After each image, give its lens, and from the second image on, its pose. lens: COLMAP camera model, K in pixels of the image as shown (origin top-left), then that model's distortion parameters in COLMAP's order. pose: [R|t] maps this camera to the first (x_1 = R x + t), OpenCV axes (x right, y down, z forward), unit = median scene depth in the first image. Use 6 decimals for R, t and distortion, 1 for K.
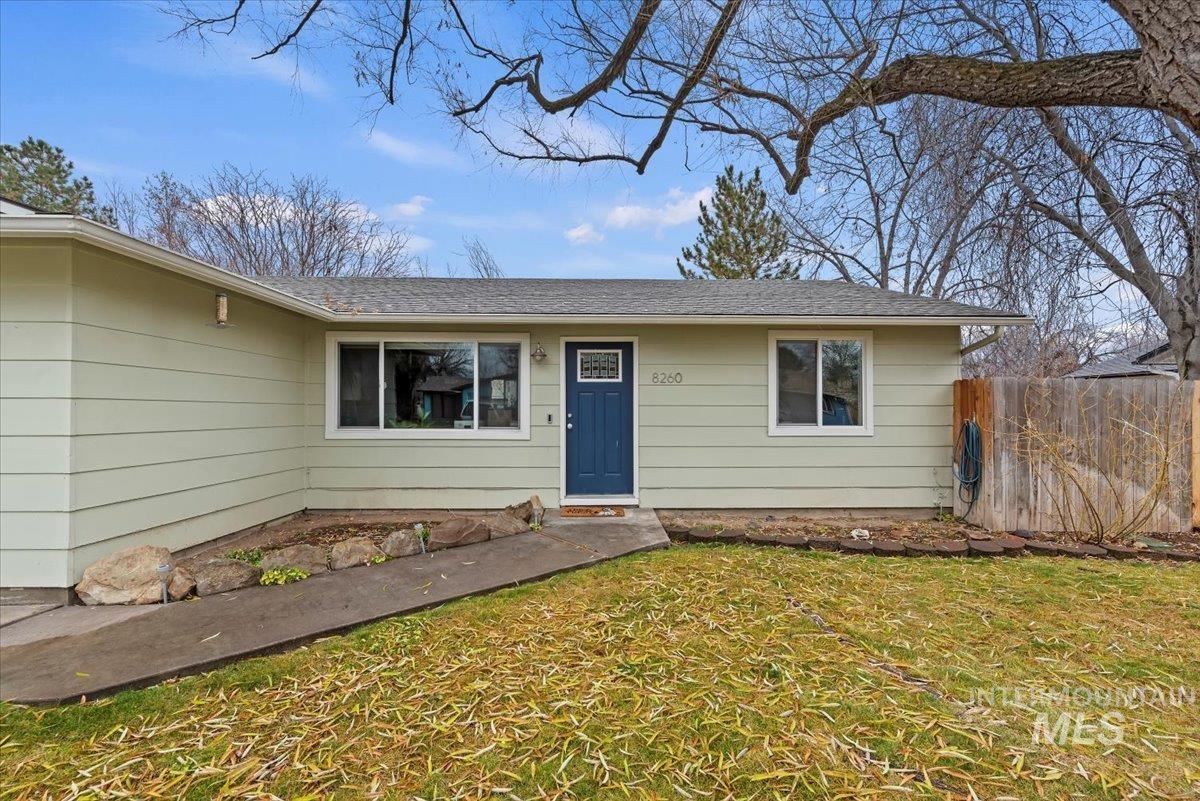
lens RADIAL K [[525.5, 0, 597.8], [0, 525.5, 398.0], [0, 0, 1]] dist [0.000023, -0.000256]
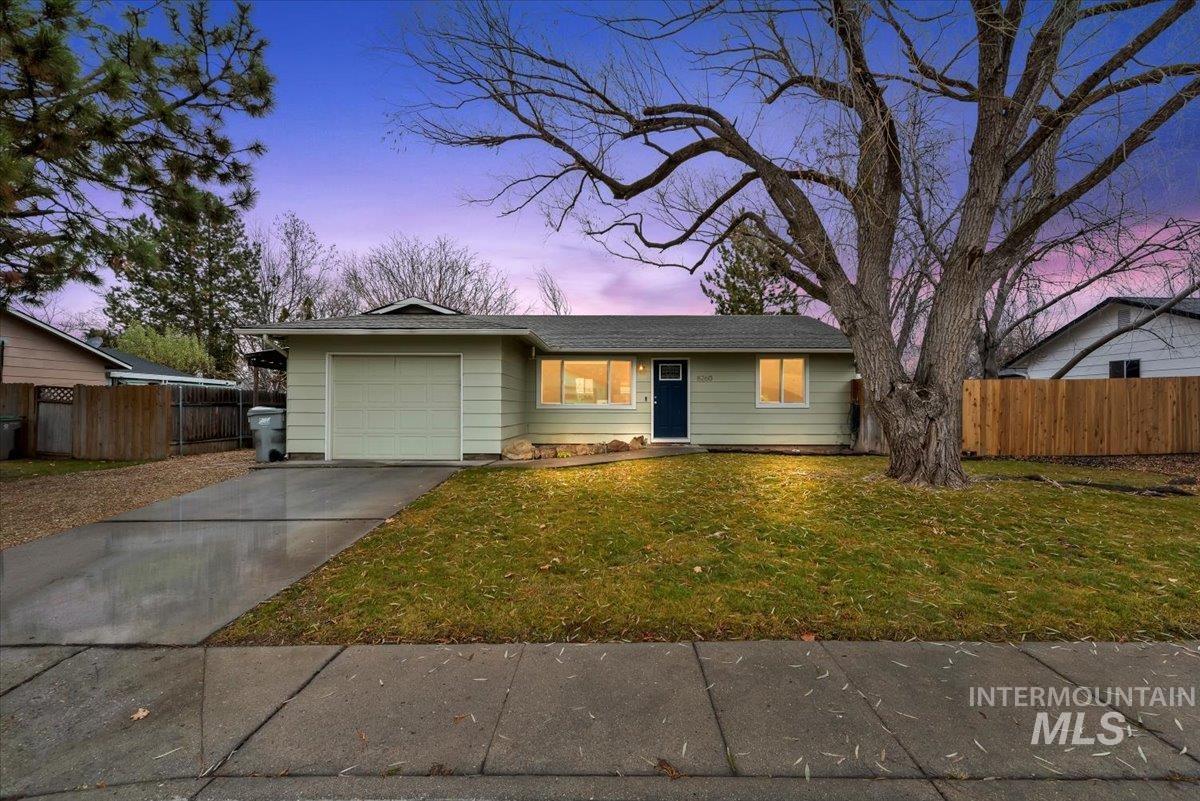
lens RADIAL K [[558.4, 0, 605.9], [0, 558.4, 398.8], [0, 0, 1]] dist [-0.001209, 0.000053]
pose [[0.999999, 0.000817, -0.001210, -0.234793], [-0.000808, 0.999971, 0.007614, 0.022277], [0.001216, -0.007613, 0.999970, -1.086187]]
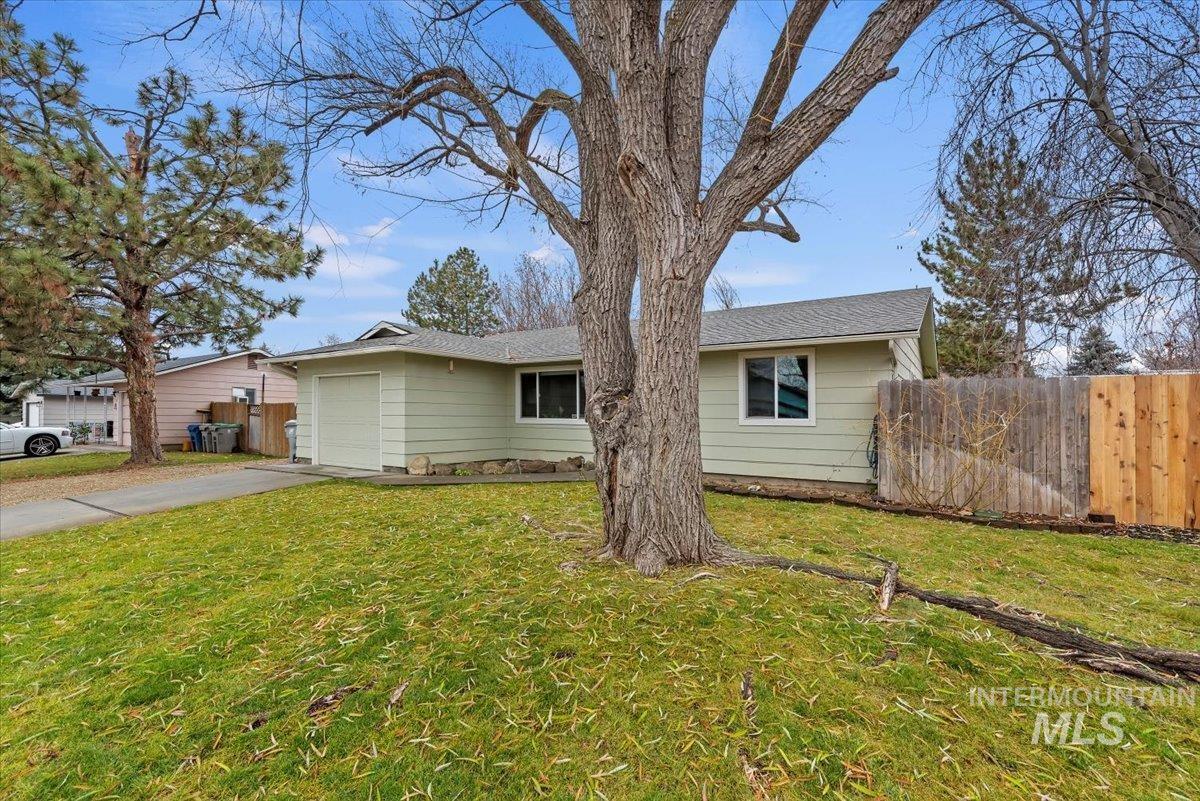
lens RADIAL K [[558.4, 0, 605.9], [0, 558.4, 398.8], [0, 0, 1]] dist [-0.001209, 0.000053]
pose [[0.812186, -0.013882, -0.583234, 0.915416], [0.008404, 0.999892, -0.012096, 0.014790], [0.583338, 0.004922, 0.812214, -0.463006]]
